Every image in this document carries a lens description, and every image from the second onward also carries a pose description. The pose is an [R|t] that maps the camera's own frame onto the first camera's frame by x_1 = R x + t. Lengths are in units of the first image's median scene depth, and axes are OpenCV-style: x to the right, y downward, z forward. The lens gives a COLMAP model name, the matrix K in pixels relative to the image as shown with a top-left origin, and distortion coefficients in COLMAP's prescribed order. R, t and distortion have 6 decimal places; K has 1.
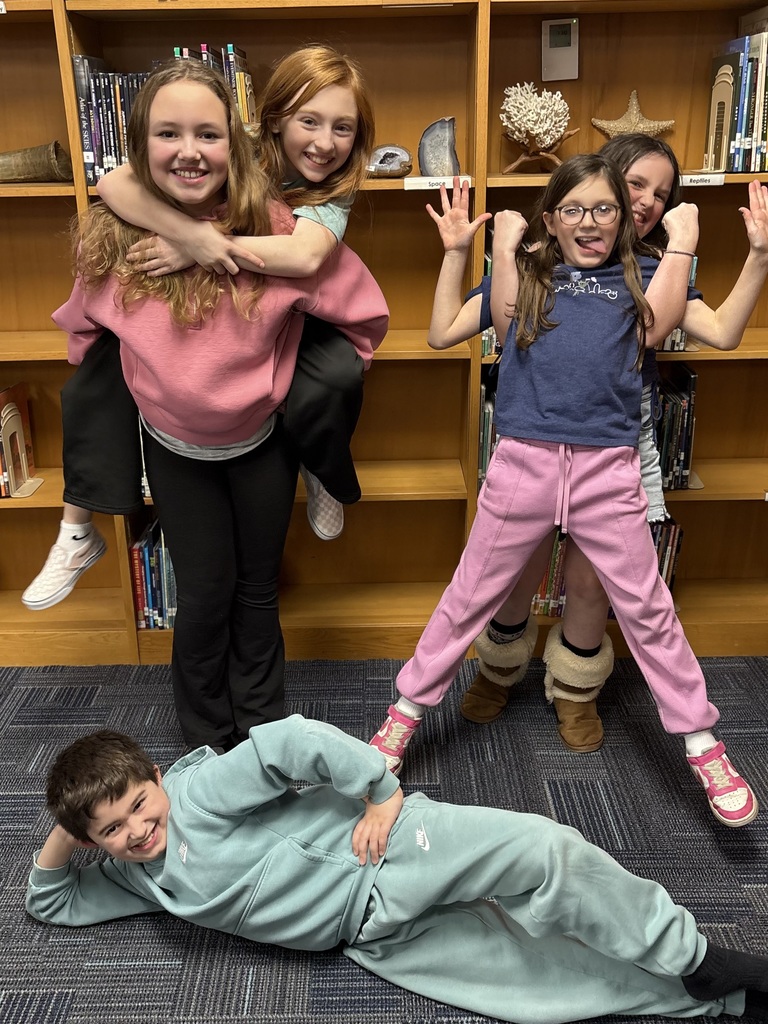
lens RADIAL K [[1027.5, 0, 384.8], [0, 1027.5, 510.2], [0, 0, 1]] dist [0.011555, 0.000000]
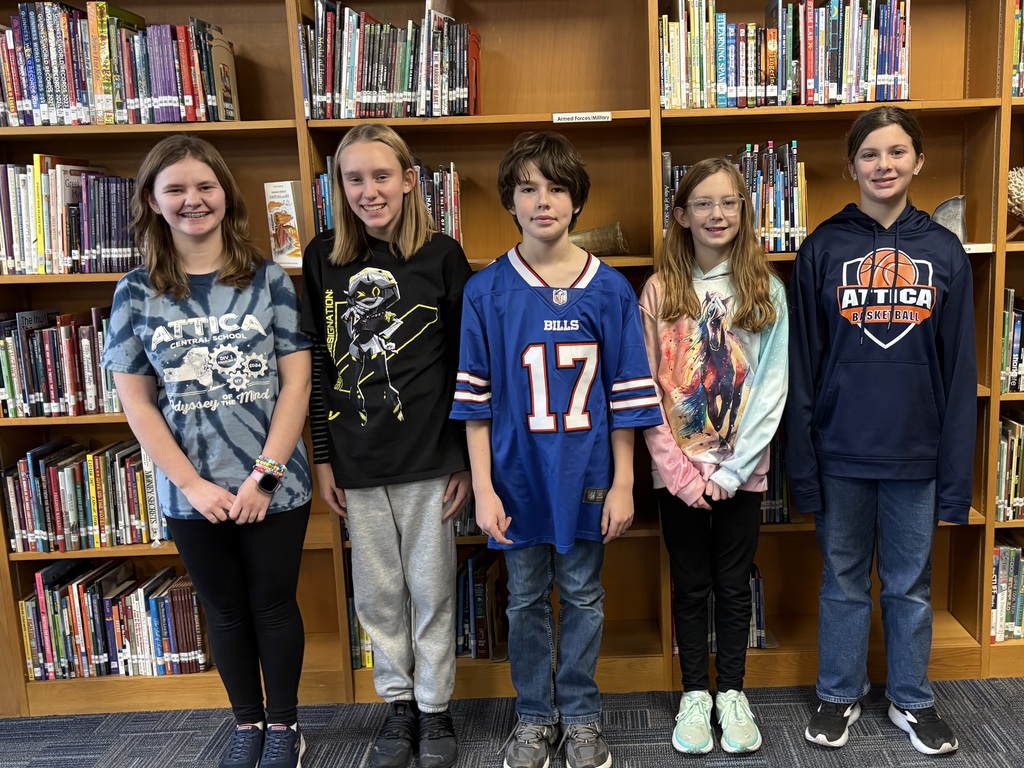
lens RADIAL K [[1027.5, 0, 513.9], [0, 1027.5, 392.9], [0, 0, 1]] dist [0.011555, 0.000000]
pose [[0.999786, -0.018954, 0.008342, -0.459574], [0.020221, 0.980461, -0.195670, 0.060627], [-0.004470, 0.195797, 0.980634, -0.112135]]
